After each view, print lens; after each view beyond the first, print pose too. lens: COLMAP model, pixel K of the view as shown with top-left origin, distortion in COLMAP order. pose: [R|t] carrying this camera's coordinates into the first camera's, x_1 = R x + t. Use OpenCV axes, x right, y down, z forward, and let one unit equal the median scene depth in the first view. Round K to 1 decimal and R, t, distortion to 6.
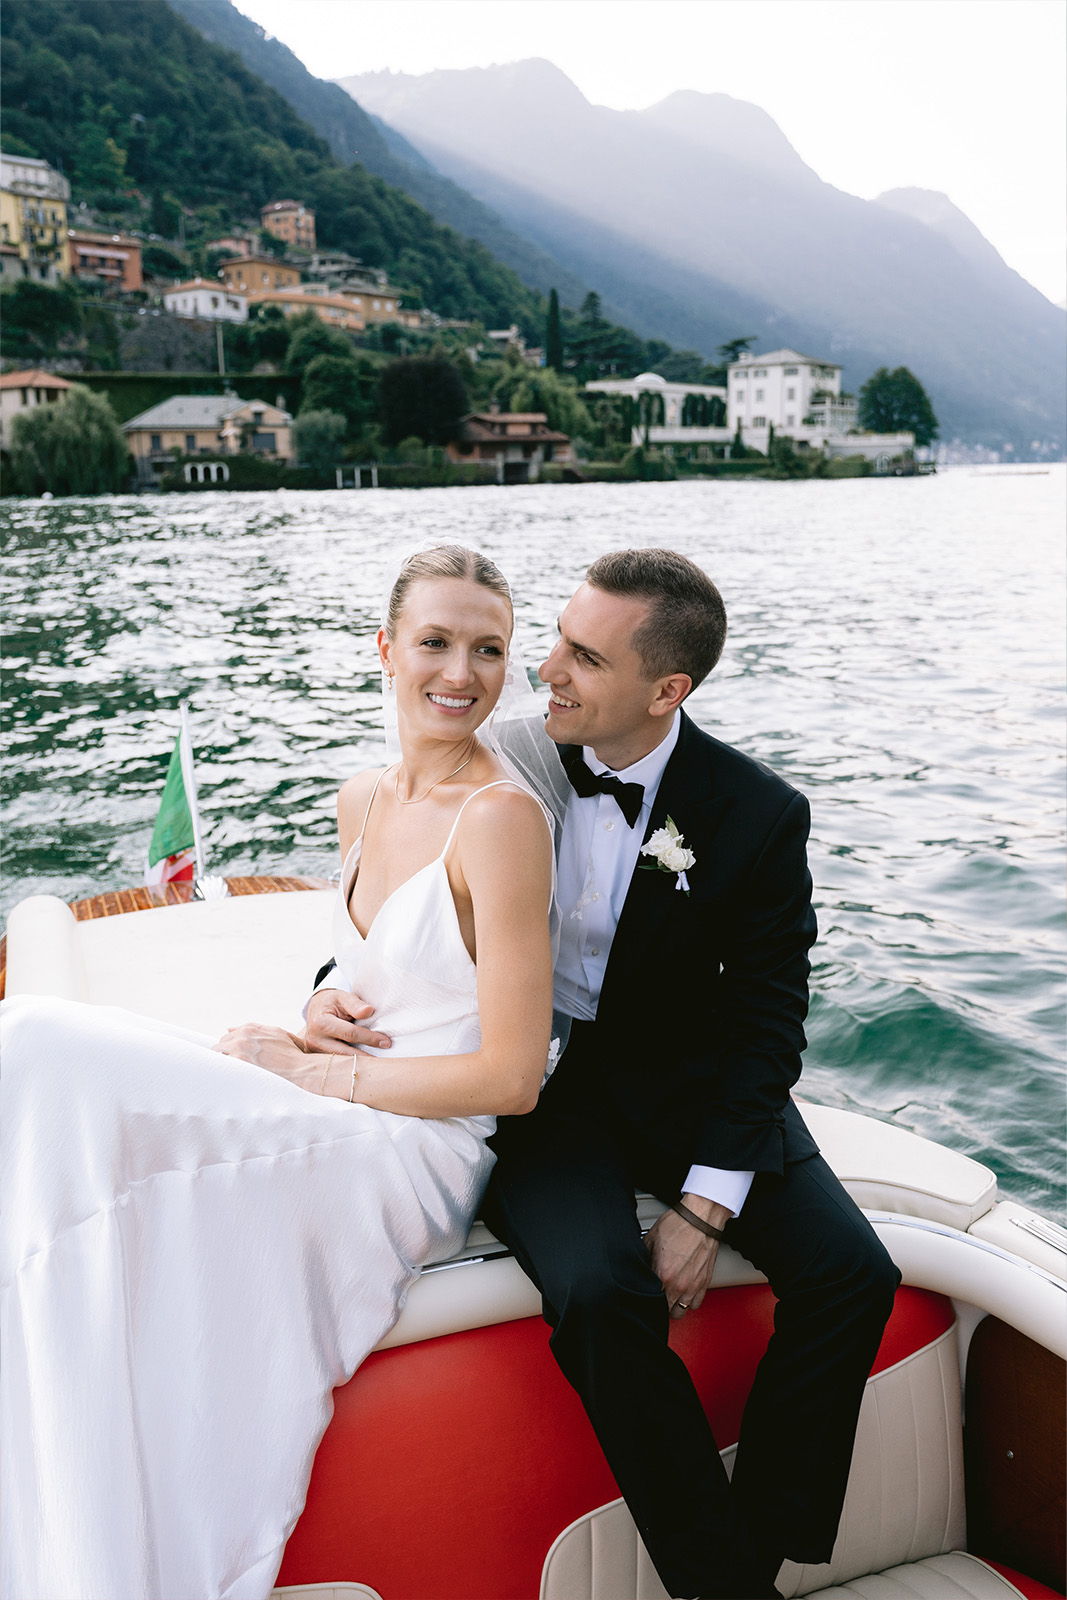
lens RADIAL K [[1149.6, 0, 533.5], [0, 1149.6, 800.0], [0, 0, 1]] dist [-0.005258, 0.009826]
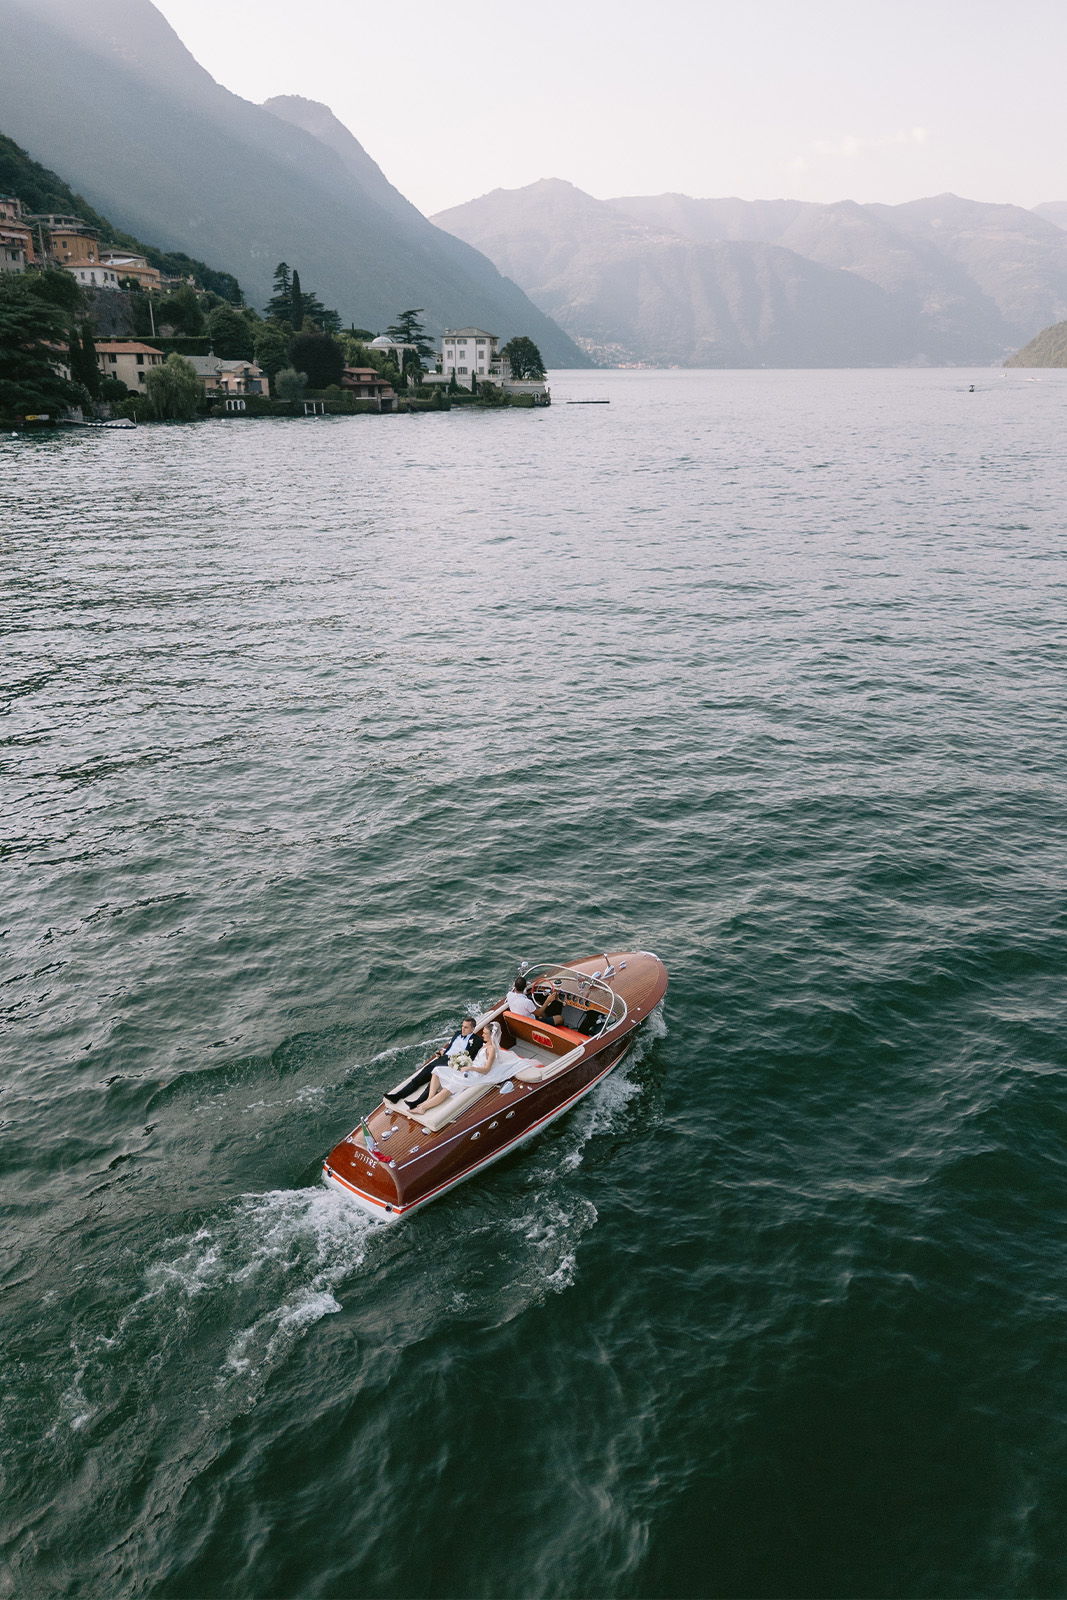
lens RADIAL K [[1149.6, 0, 533.5], [0, 1149.6, 800.0], [0, 0, 1]] dist [-0.005258, 0.009826]
pose [[0.878504, -0.148981, 0.453911, -0.577804], [0.112811, 0.987954, 0.105928, 0.126572], [-0.464224, -0.041852, 0.884728, -0.569378]]
